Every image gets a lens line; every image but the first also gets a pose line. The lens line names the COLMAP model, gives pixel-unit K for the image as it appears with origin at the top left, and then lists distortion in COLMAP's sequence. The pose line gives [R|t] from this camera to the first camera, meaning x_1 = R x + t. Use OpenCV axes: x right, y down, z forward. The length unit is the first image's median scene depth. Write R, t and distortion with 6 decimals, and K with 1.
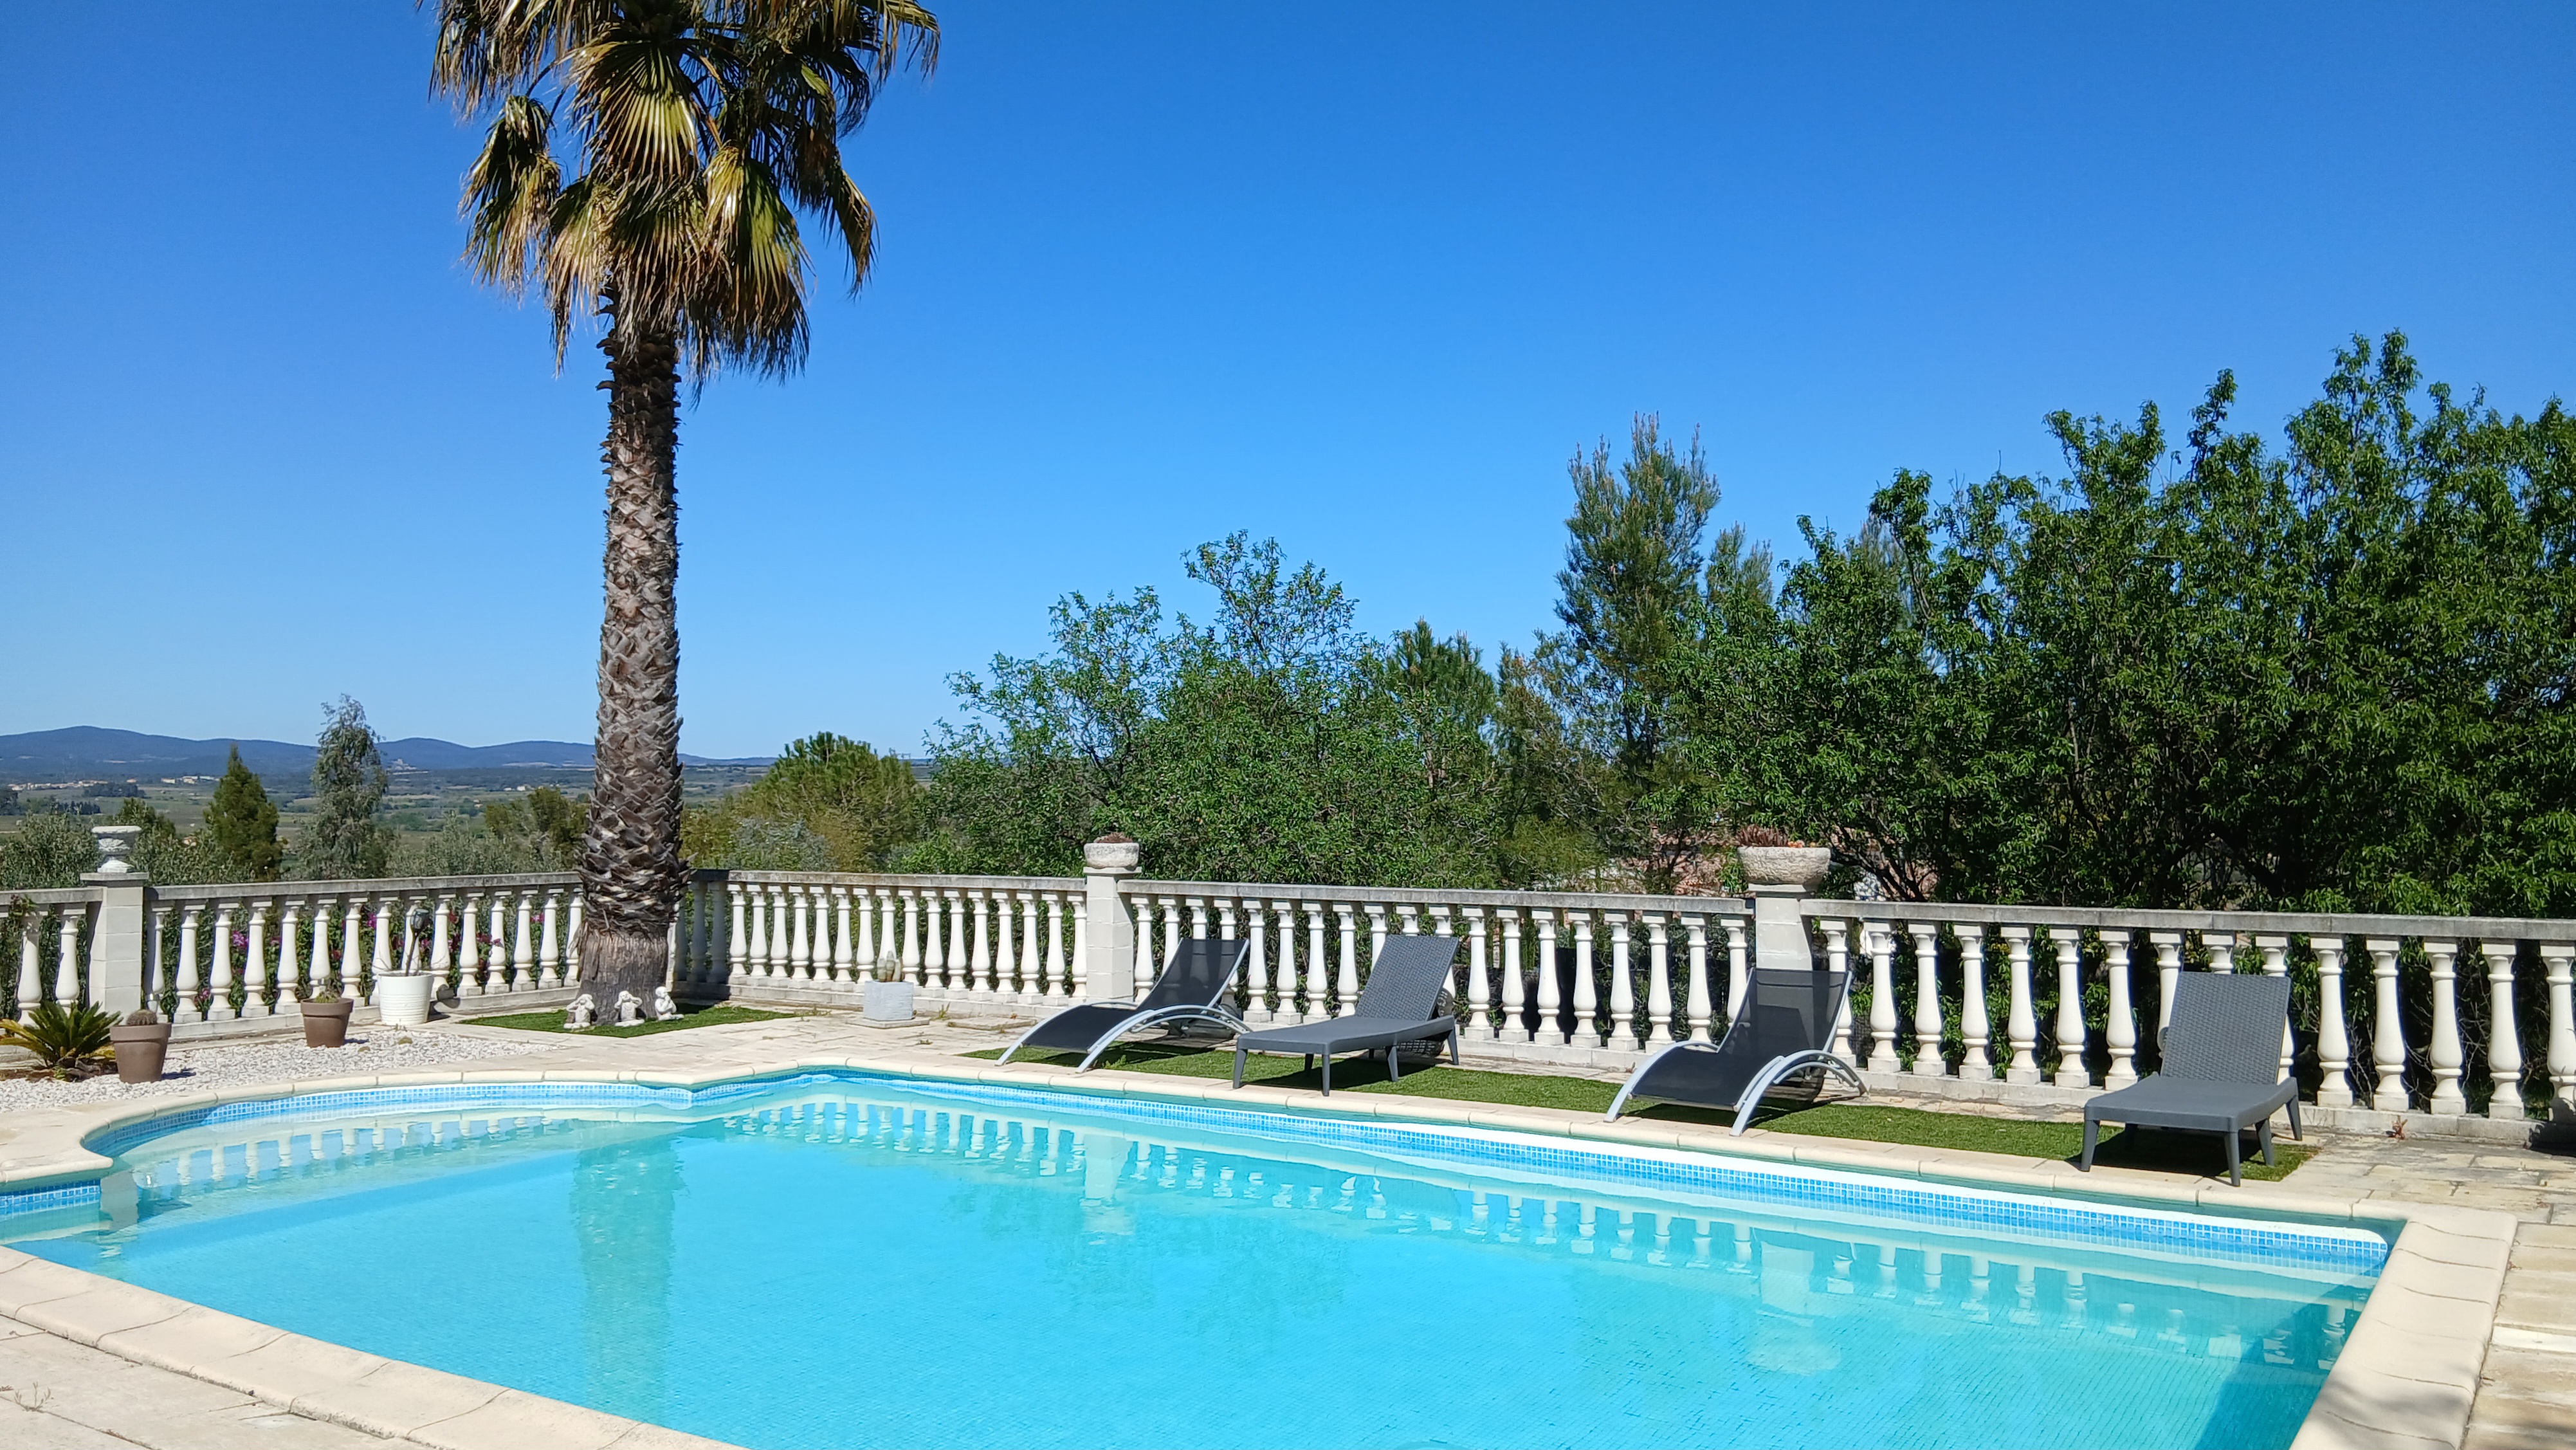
lens RADIAL K [[1982.3, 0, 1275.0], [0, 1982.3, 668.4], [0, 0, 1]] dist [0.091919, -0.184638]
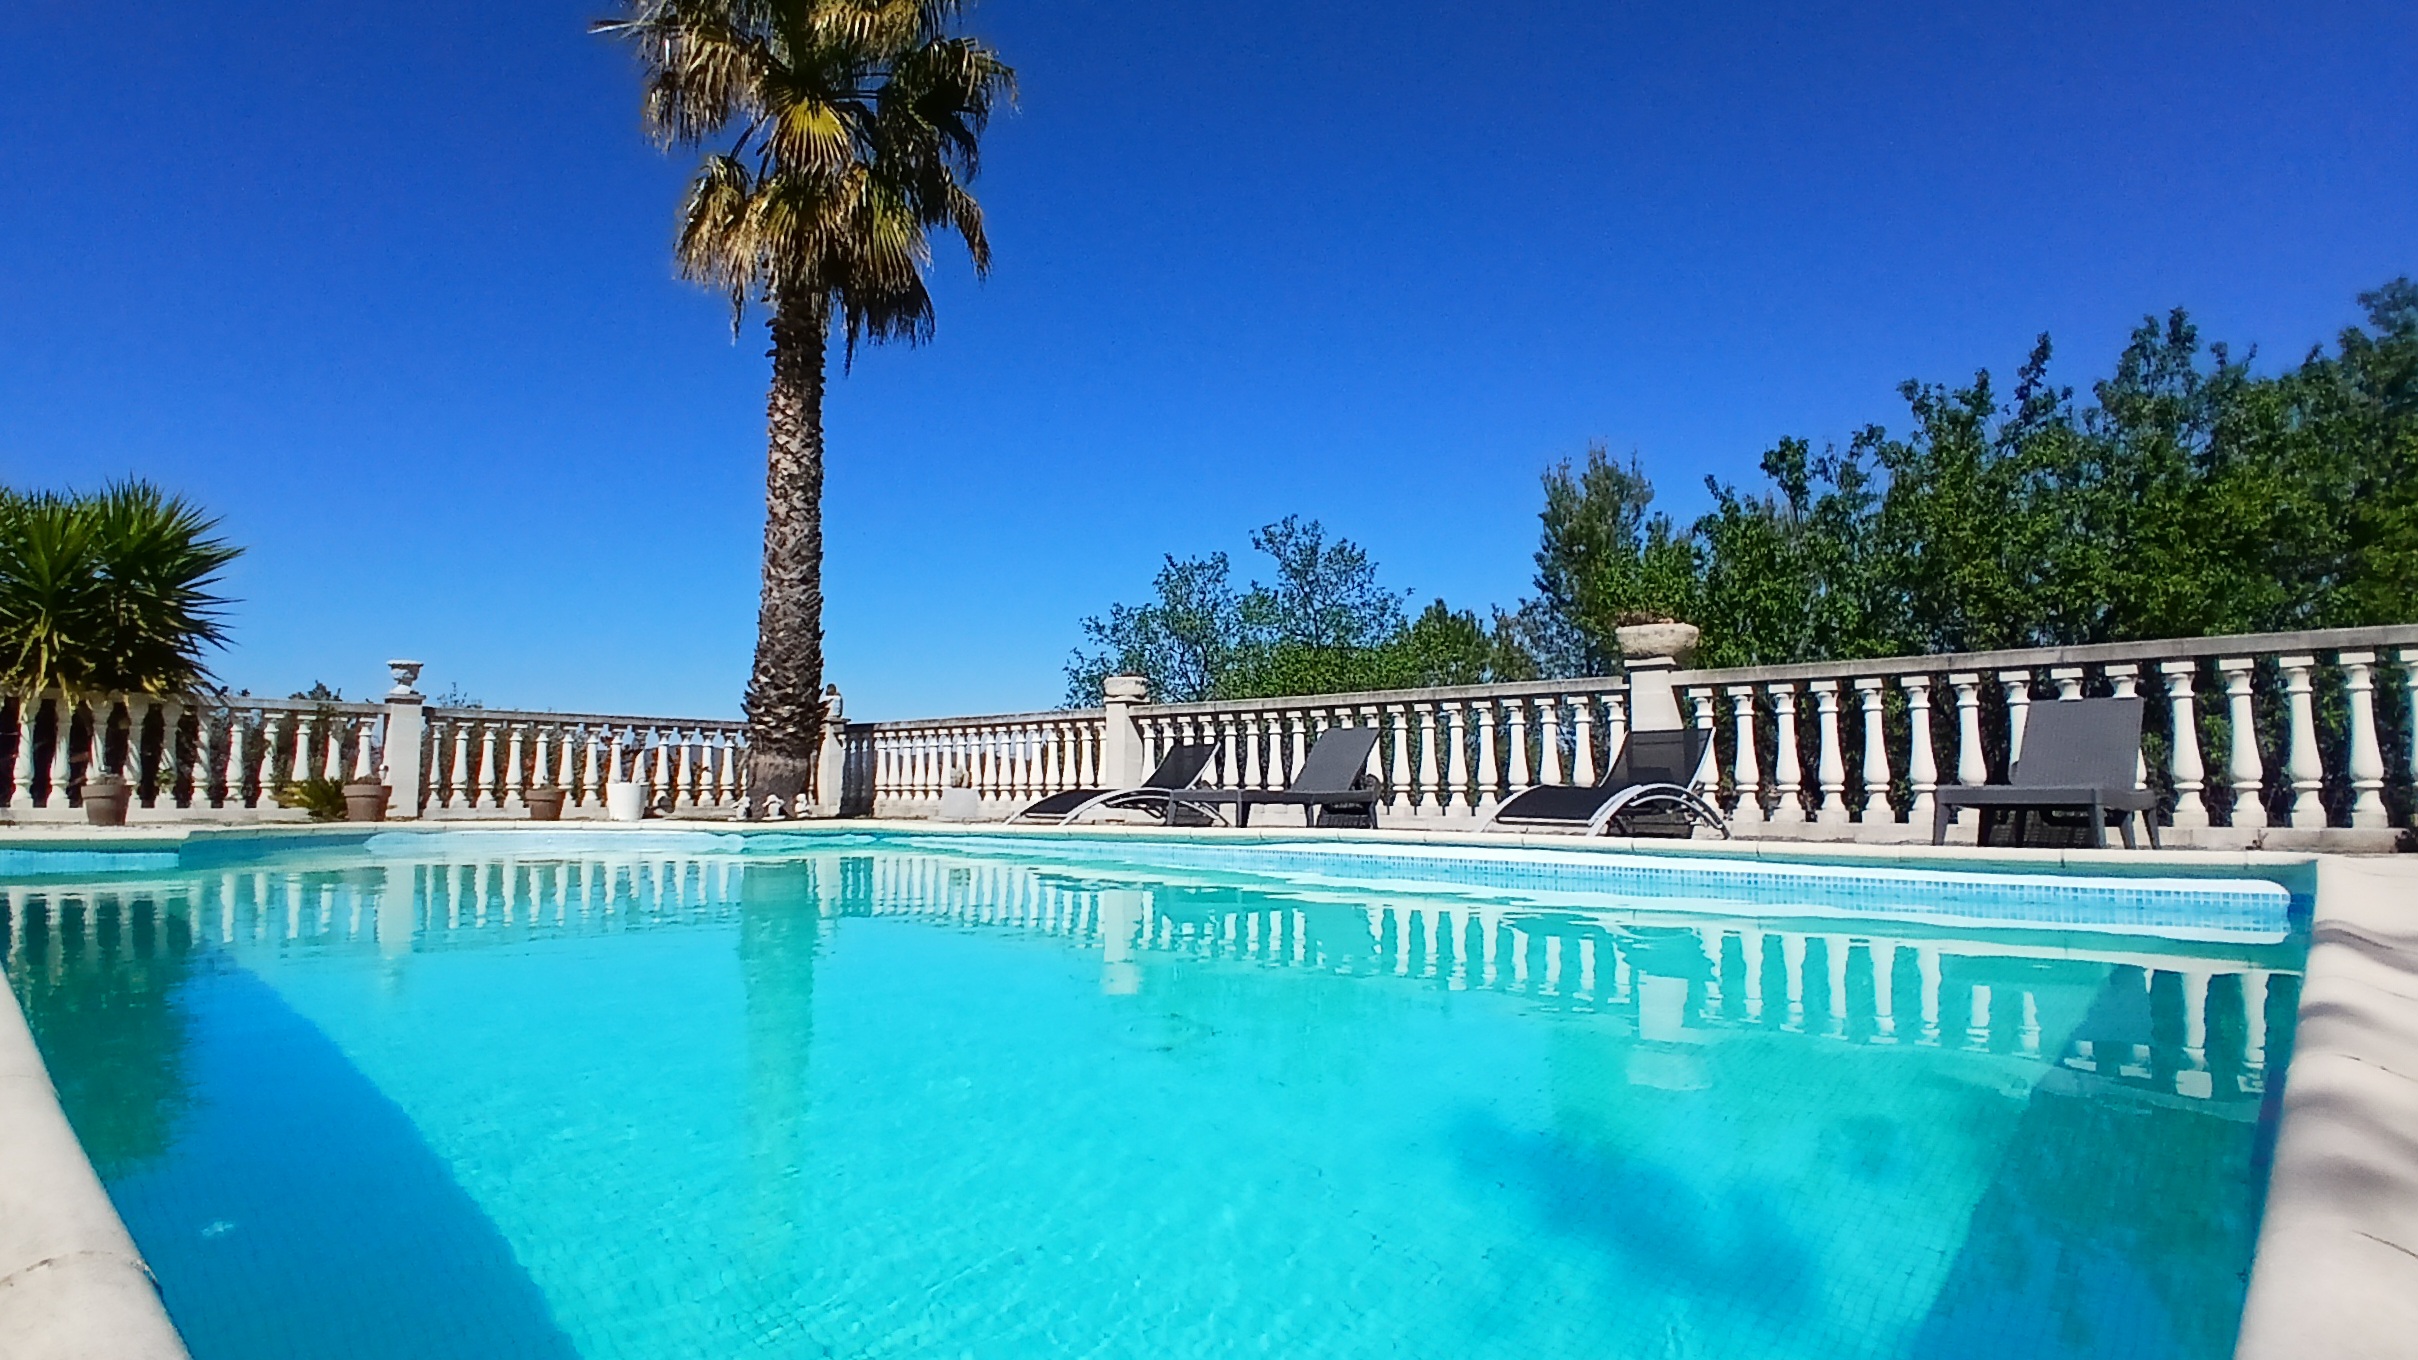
lens RADIAL K [[1252.1, 0, 1234.4], [0, 1252.1, 679.3], [0, 0, 1]] dist [-0.000904, -0.044233]
pose [[0.991433, -0.009695, -0.130255, 0.086493], [0.006372, 0.999644, -0.025904, 0.105781], [0.130460, 0.024853, 0.991142, 0.210200]]
